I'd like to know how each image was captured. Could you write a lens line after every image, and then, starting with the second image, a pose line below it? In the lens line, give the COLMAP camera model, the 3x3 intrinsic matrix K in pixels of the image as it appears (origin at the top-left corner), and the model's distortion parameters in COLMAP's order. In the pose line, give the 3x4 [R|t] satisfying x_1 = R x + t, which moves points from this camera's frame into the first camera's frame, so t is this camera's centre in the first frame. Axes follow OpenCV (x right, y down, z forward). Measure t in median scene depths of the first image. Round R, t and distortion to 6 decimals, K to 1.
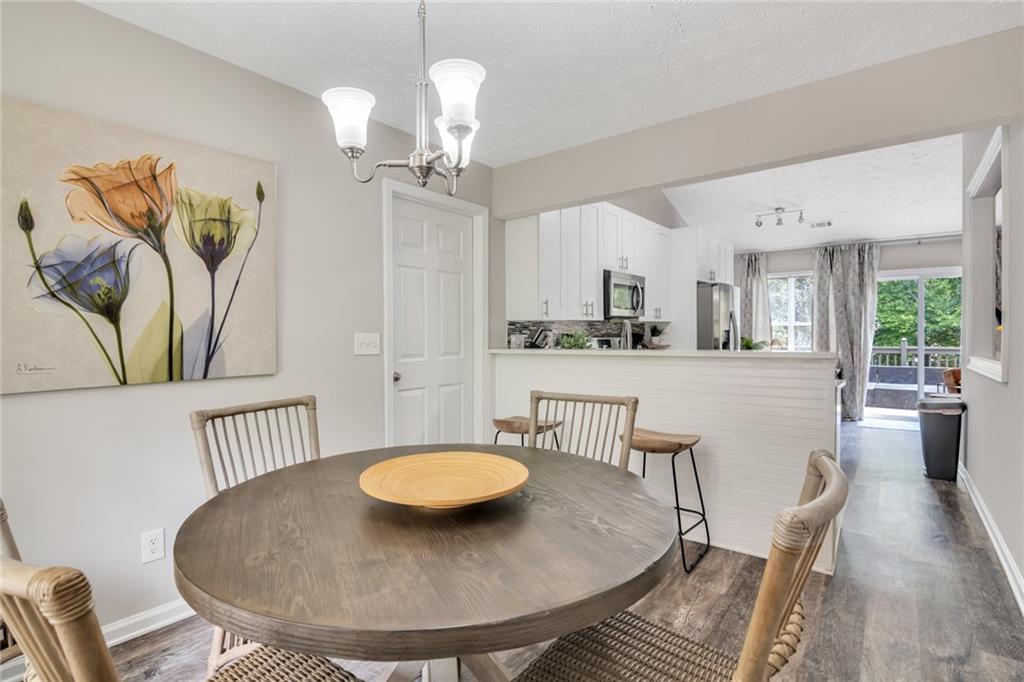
lens RADIAL K [[498.6, 0, 508.5], [0, 498.6, 339.6], [0, 0, 1]] dist [-0.014167, -0.000149]
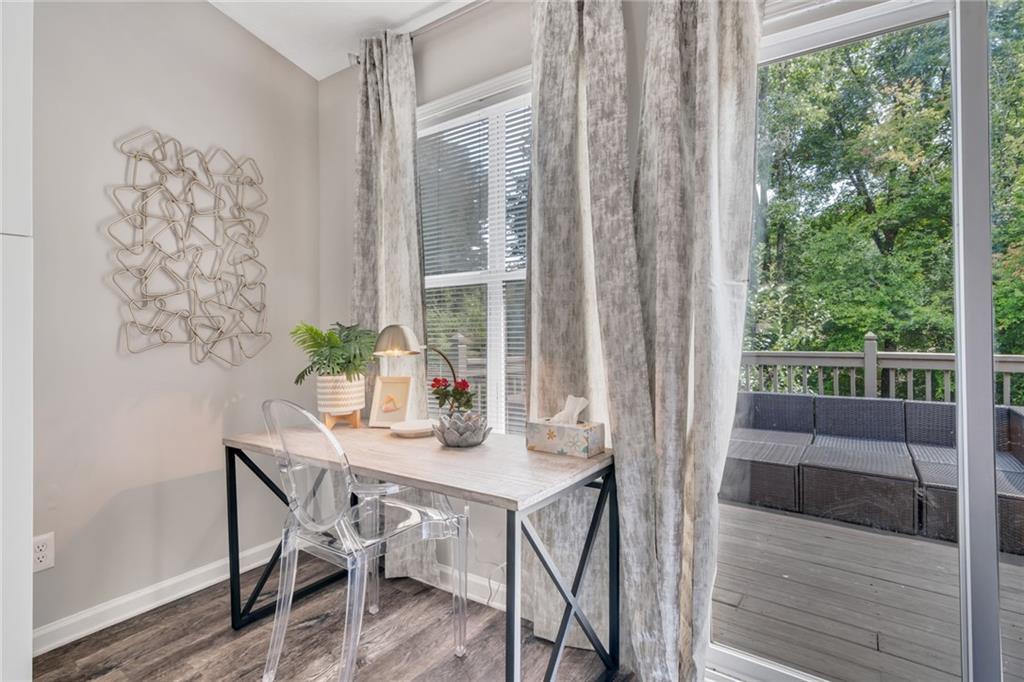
lens RADIAL K [[498.6, 0, 515.3], [0, 498.6, 336.8], [0, 0, 1]] dist [-0.014167, -0.000149]
pose [[0.997979, -0.002969, 0.063469, 0.239139], [0.003975, 0.999868, -0.015728, 0.003665], [-0.063414, 0.015949, 0.997860, 0.303926]]
